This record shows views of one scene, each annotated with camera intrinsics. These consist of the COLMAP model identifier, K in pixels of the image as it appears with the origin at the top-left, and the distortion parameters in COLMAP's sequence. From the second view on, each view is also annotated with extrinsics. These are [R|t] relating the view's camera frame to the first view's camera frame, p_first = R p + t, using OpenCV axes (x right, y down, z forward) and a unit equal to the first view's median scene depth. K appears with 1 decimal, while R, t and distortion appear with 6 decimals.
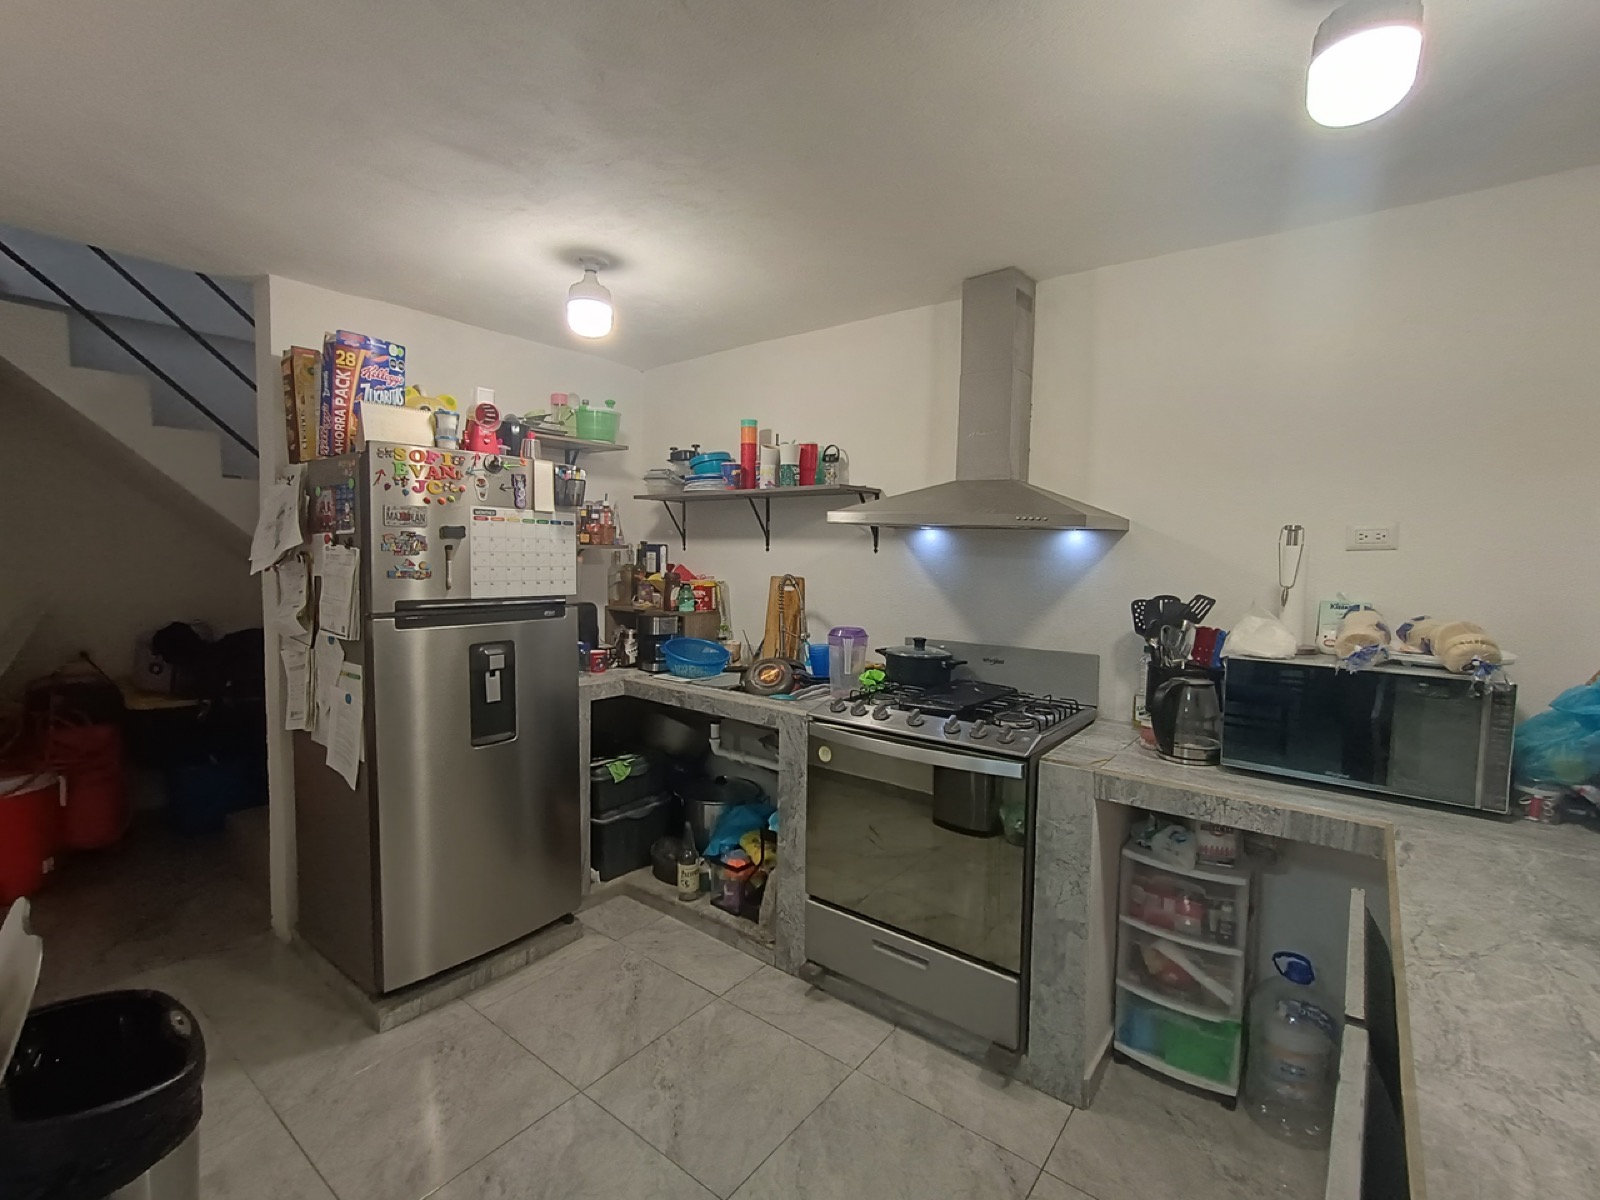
lens RADIAL K [[720.9, 0, 800.0], [0, 720.9, 600.0], [0, 0, 1]] dist [0.000613, 0.000058]
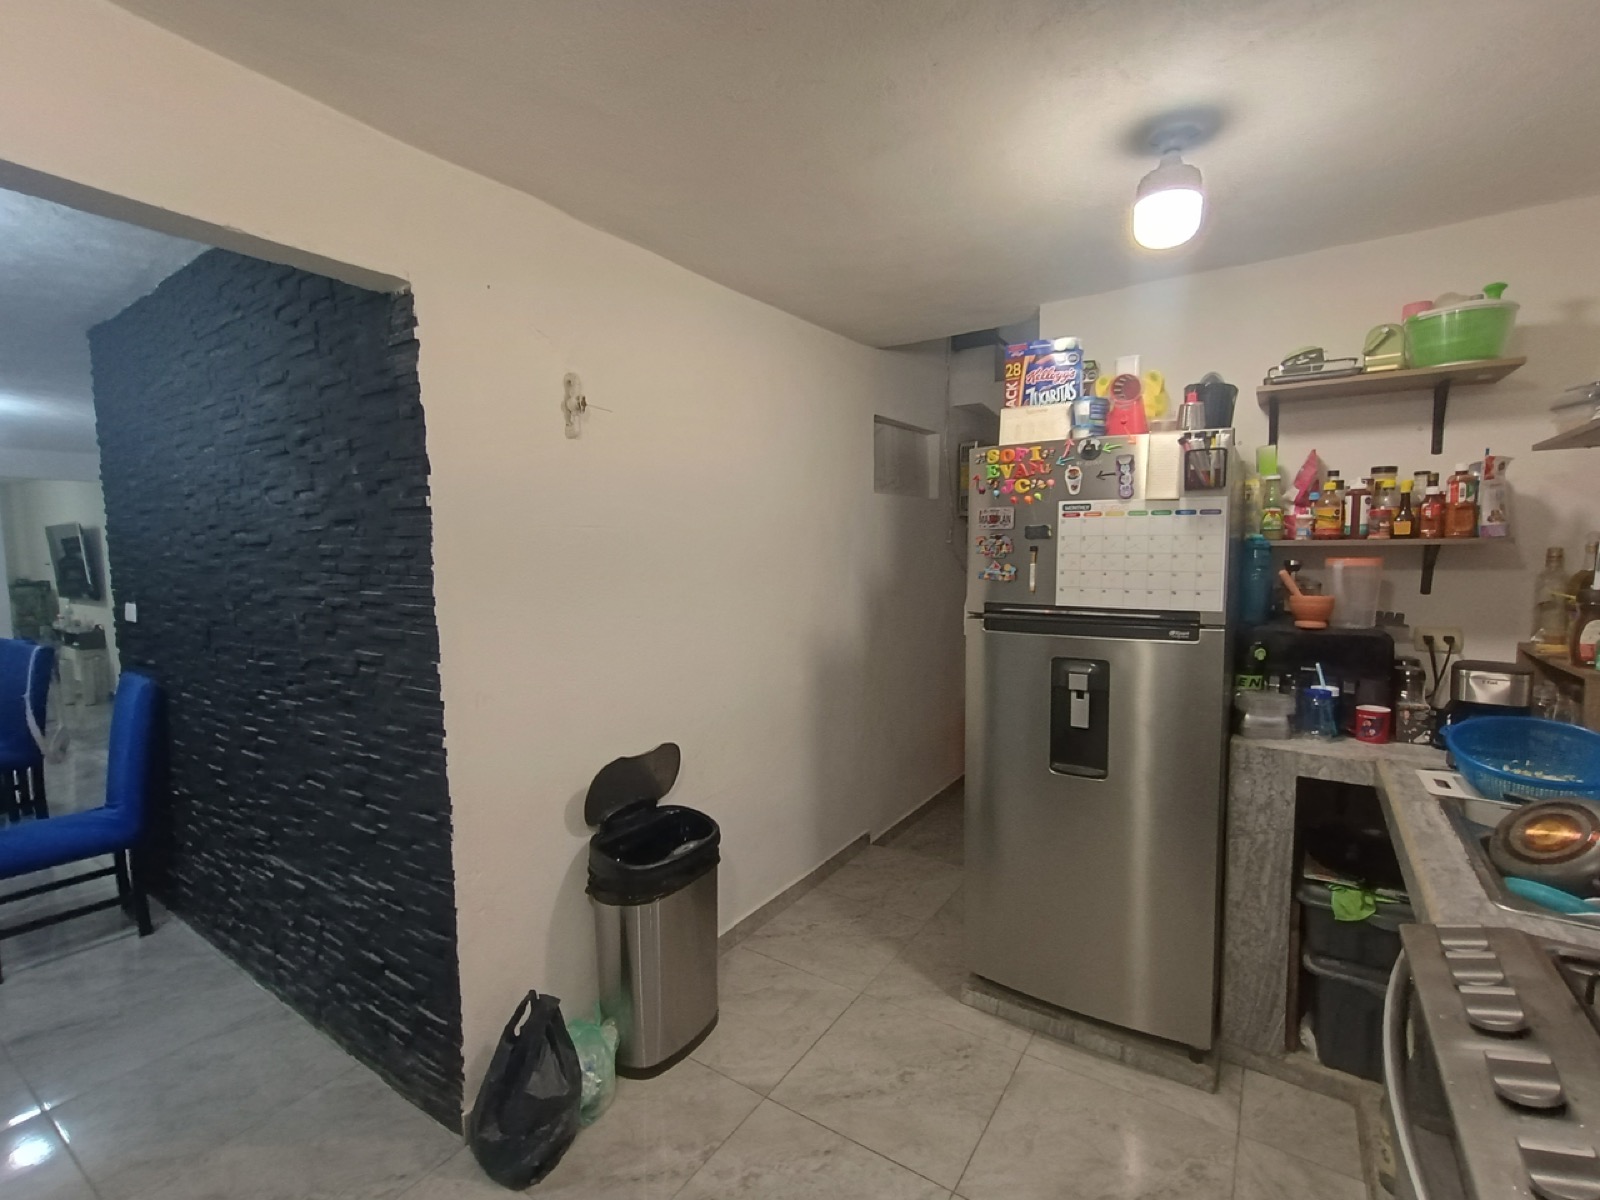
lens RADIAL K [[712.5, 0, 787.4], [0, 712.5, 604.8], [0, 0, 1]] dist [-0.001743, -0.000622]
pose [[0.070011, 0.066490, -0.995328, 0.381504], [-0.055644, 0.996483, 0.062653, -0.038452], [0.995993, 0.050998, 0.073464, 0.579145]]
